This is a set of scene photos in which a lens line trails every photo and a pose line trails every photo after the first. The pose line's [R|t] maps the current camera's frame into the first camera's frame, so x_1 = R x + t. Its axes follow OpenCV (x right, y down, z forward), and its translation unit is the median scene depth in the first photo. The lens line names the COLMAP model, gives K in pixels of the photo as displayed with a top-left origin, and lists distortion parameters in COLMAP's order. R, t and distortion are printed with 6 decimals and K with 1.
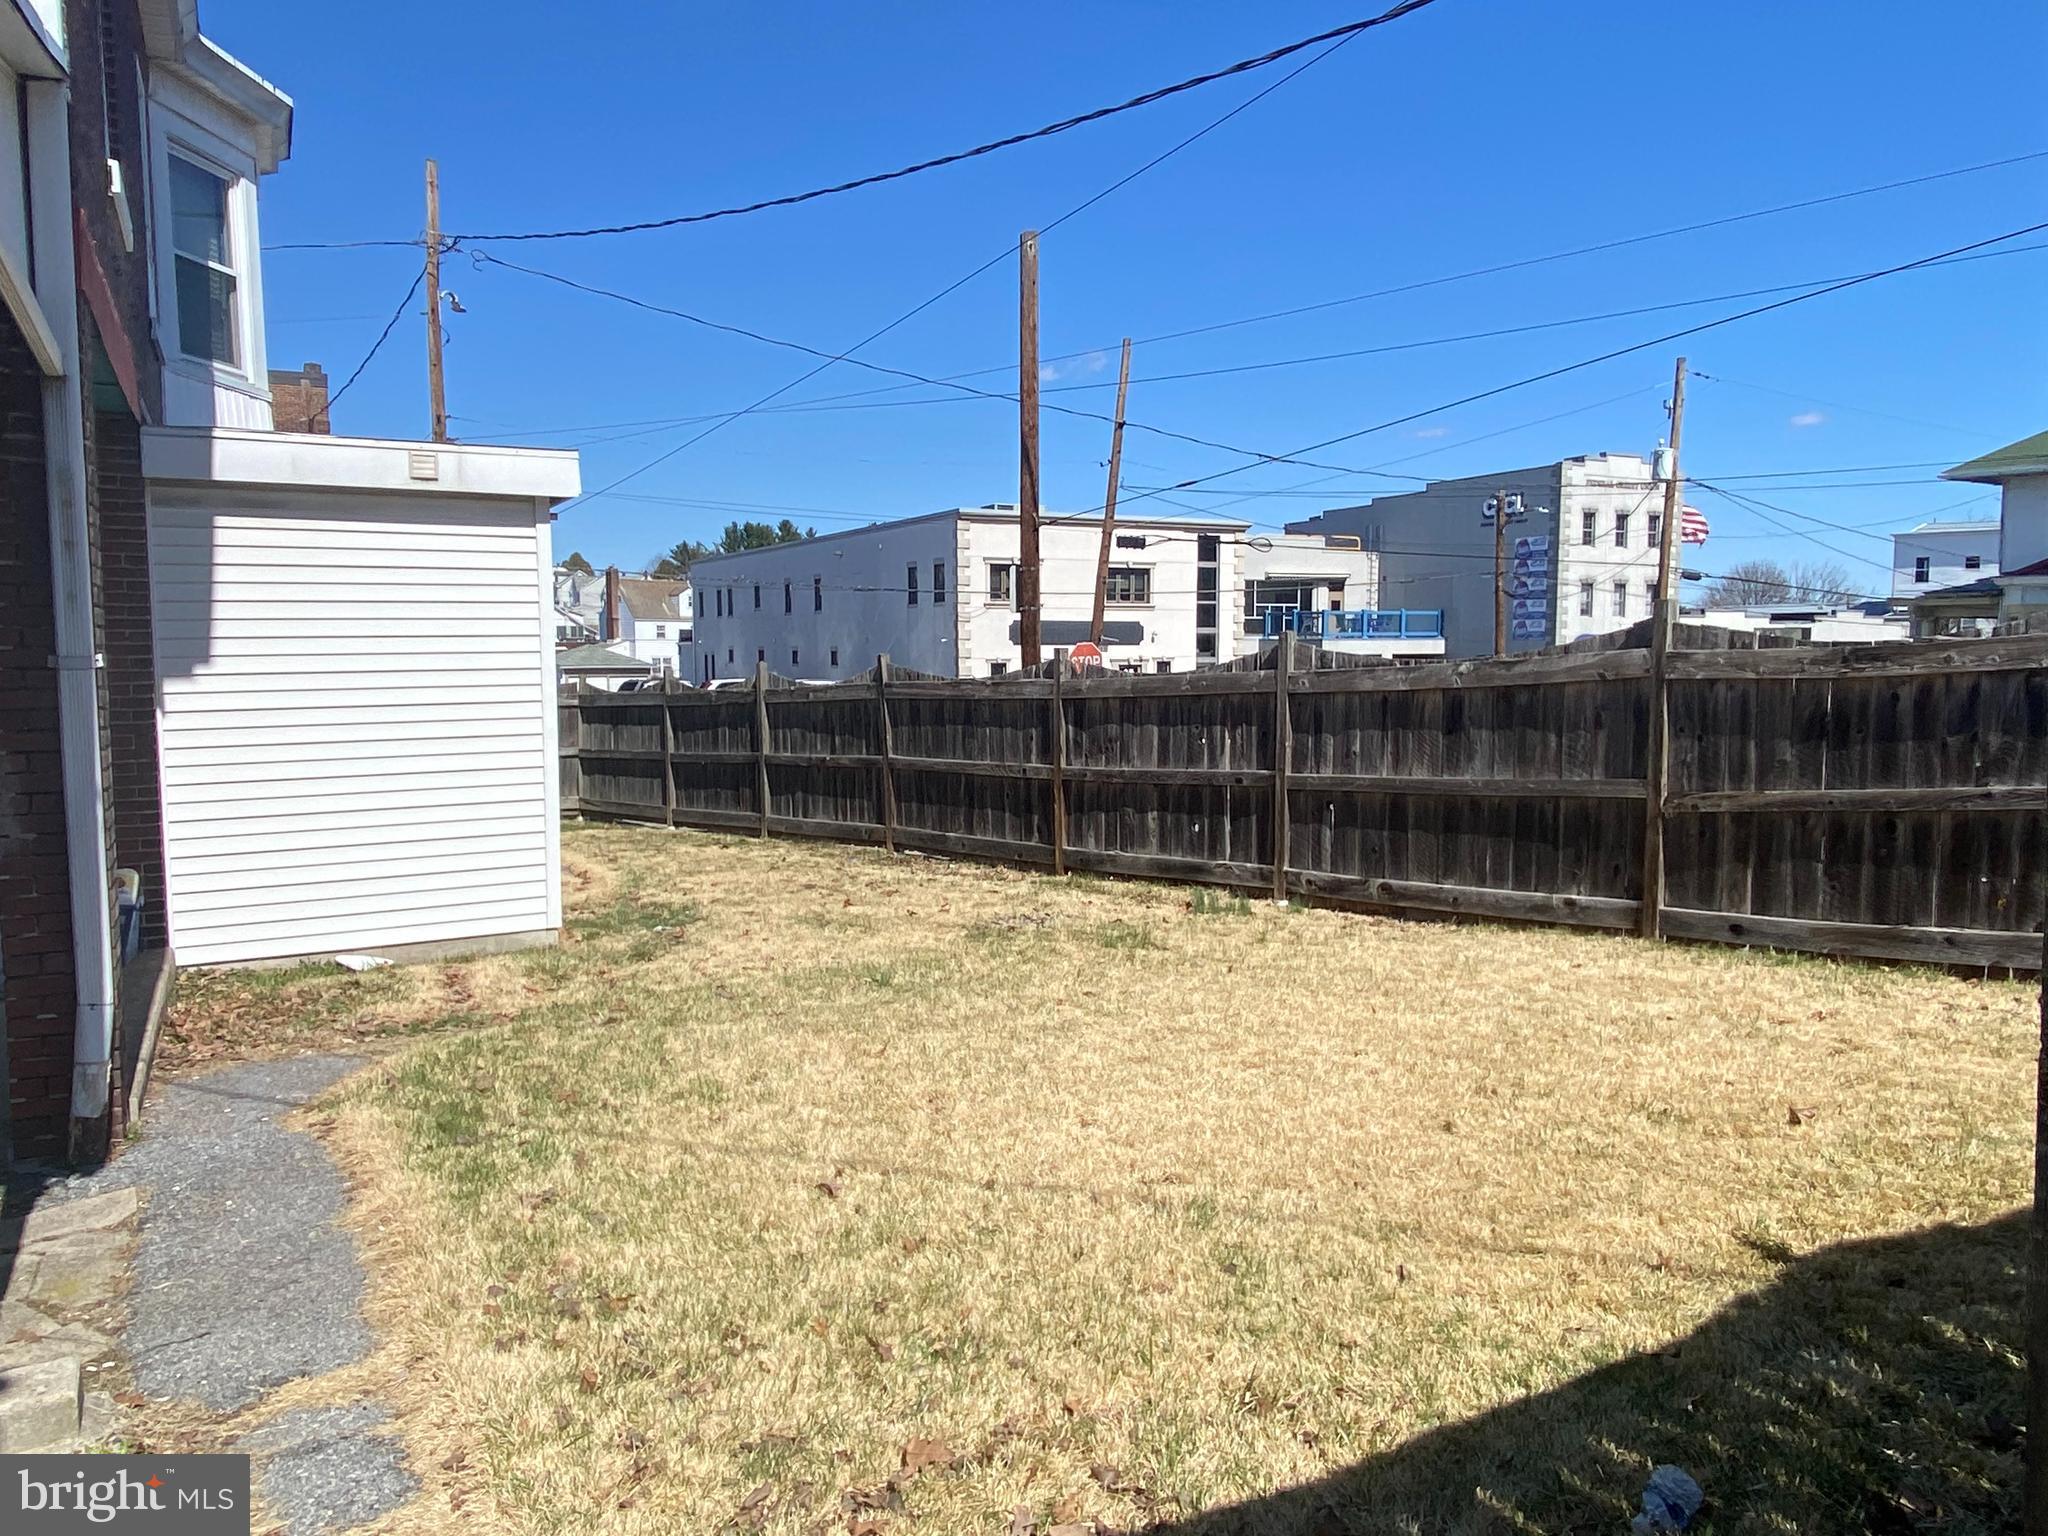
lens RADIAL K [[1425.7, 0, 1024.0], [0, 1425.7, 768.0], [0, 0, 1]] dist [0.096180, -0.115771]
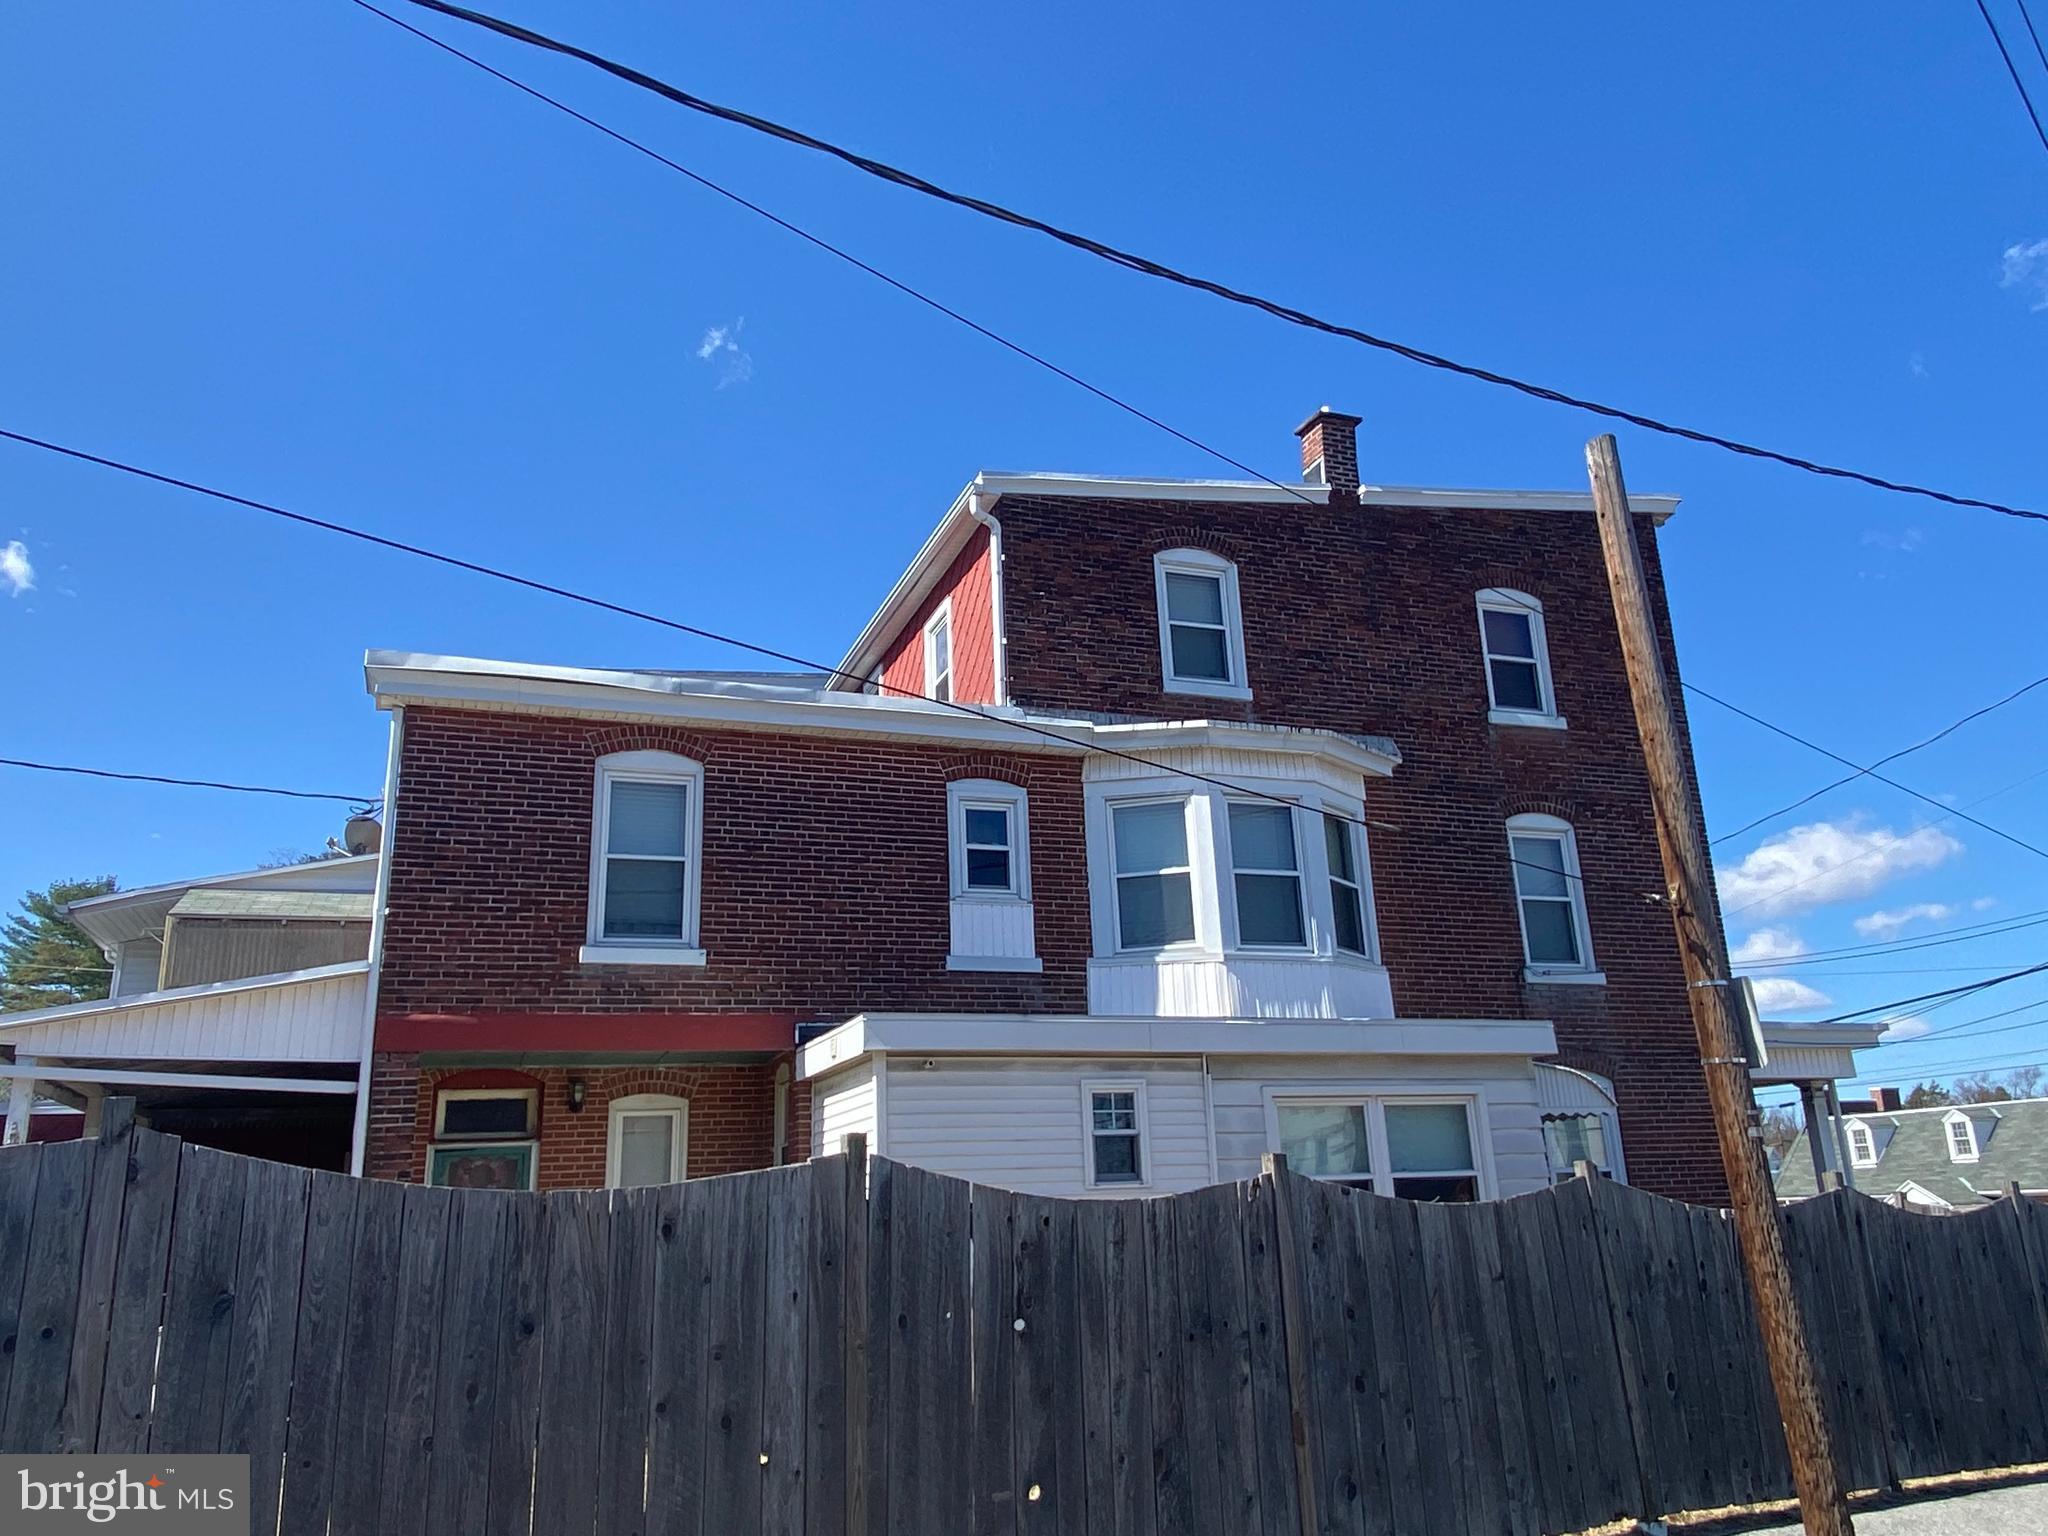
lens RADIAL K [[1476.8, 0, 1024.0], [0, 1476.8, 768.0], [0, 0, 1]] dist [0.107179, -0.137326]
pose [[-0.124838, -0.272634, -0.953985, 0.984942], [-0.044870, 0.962074, -0.269074, -0.095533], [0.991162, 0.009215, -0.132336, 1.383657]]
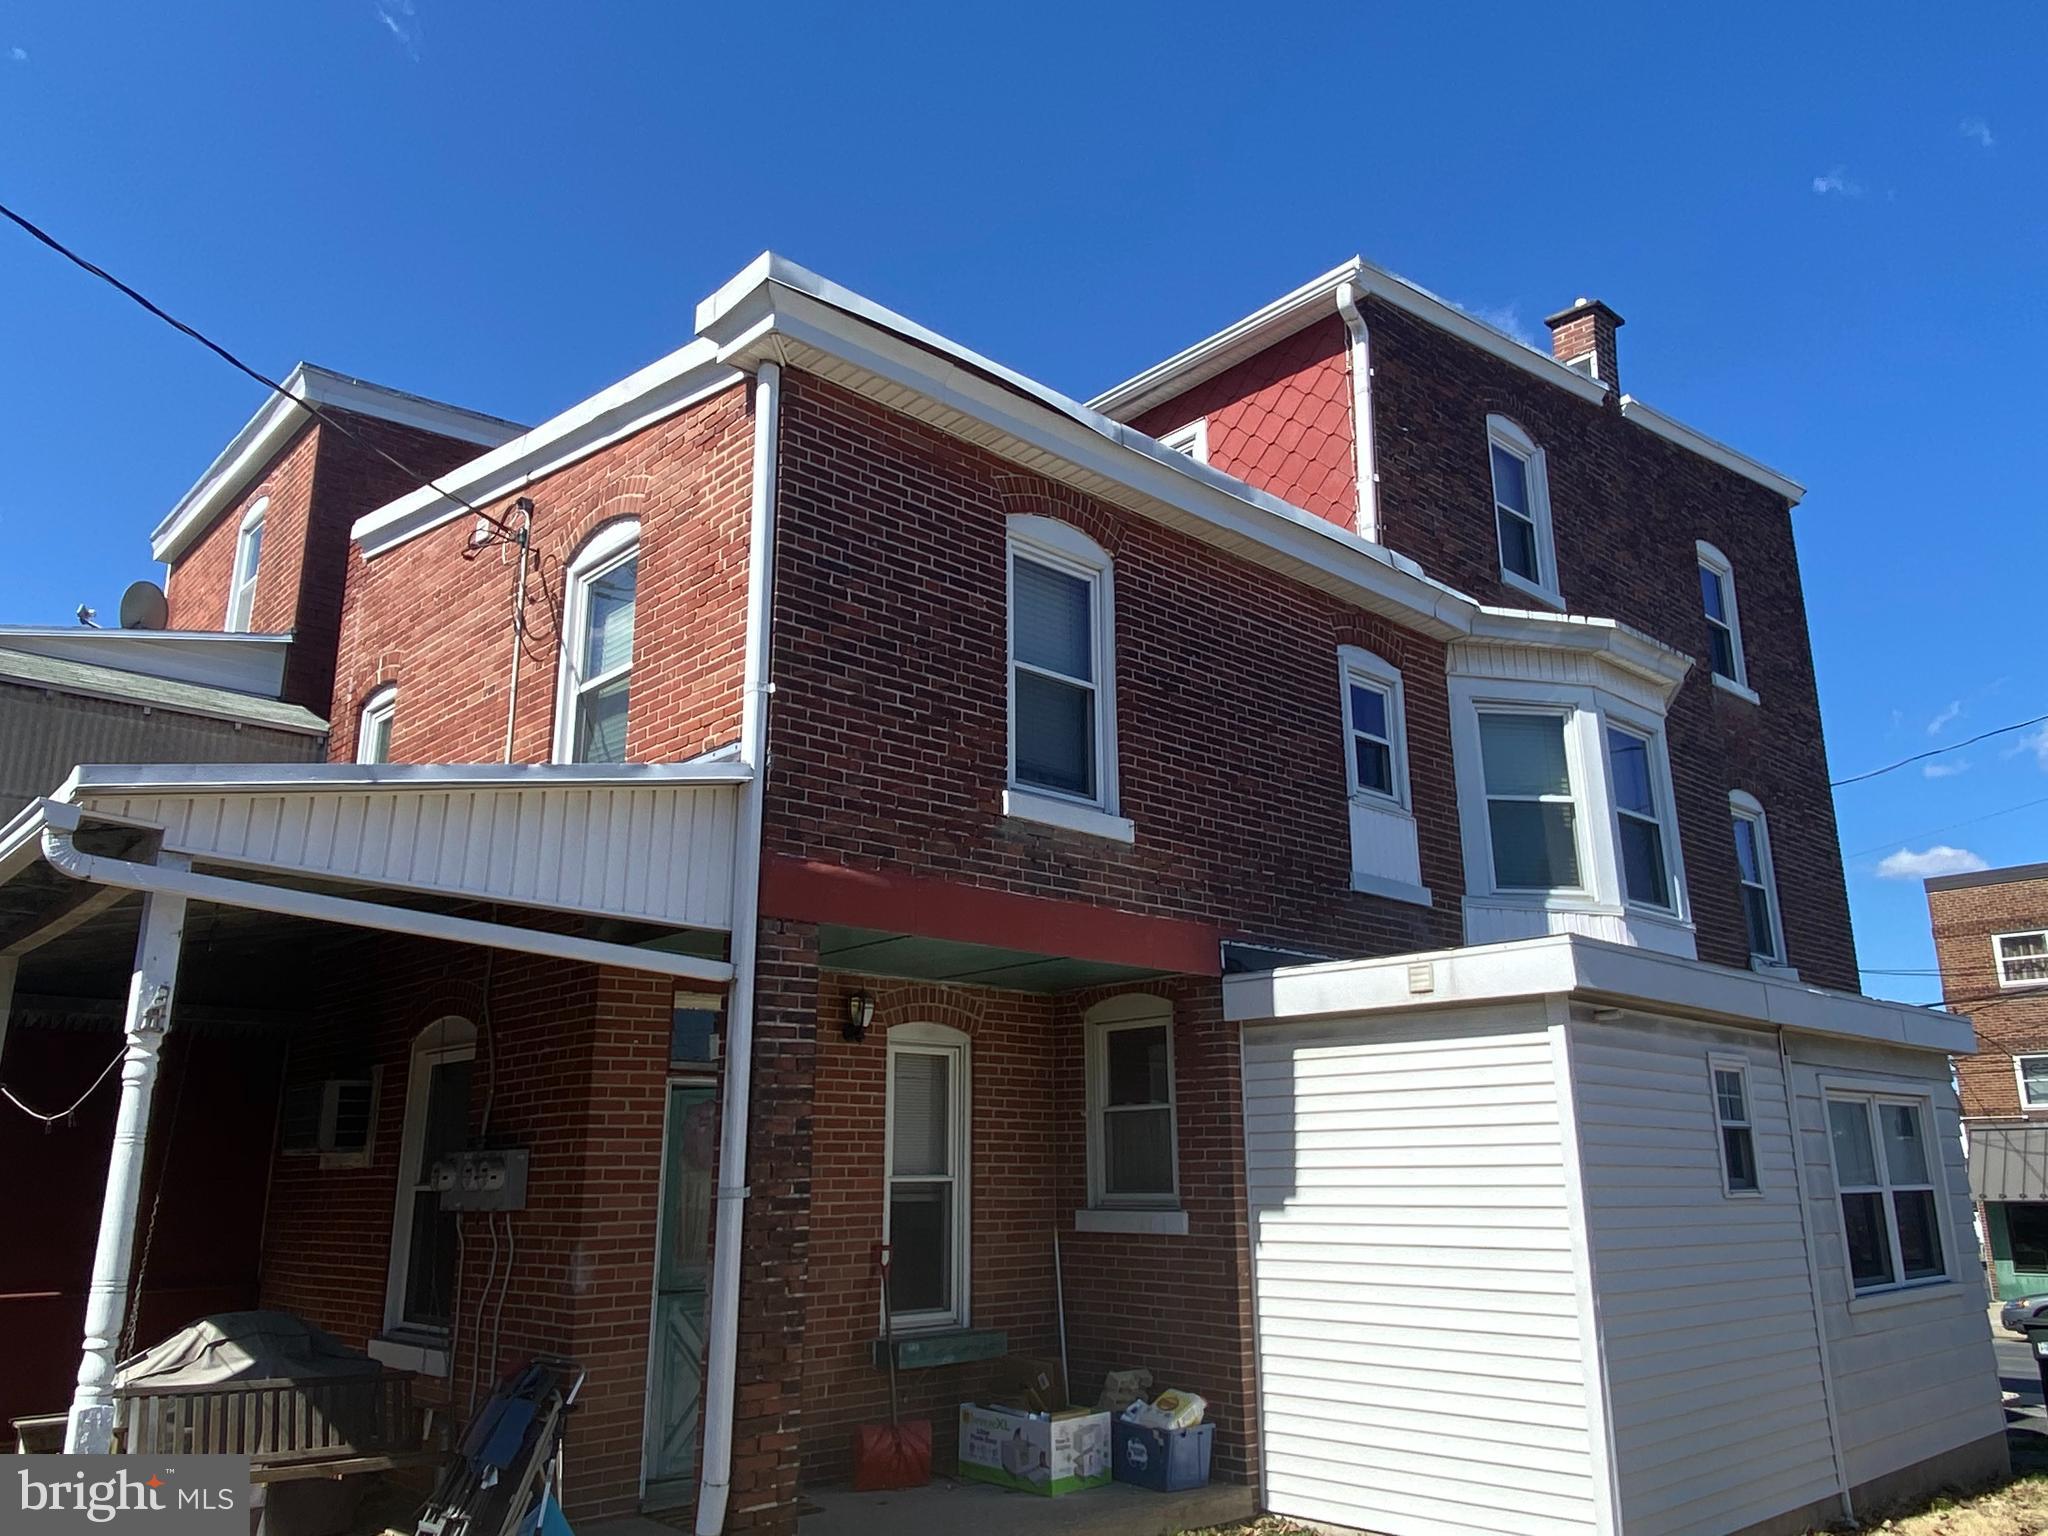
lens RADIAL K [[1476.8, 0, 1024.0], [0, 1476.8, 768.0], [0, 0, 1]] dist [0.107179, -0.137326]
pose [[0.253129, -0.251339, -0.934213, 0.466943], [-0.079433, 0.957002, -0.278993, -0.049951], [0.964166, 0.144829, 0.222280, 0.527113]]
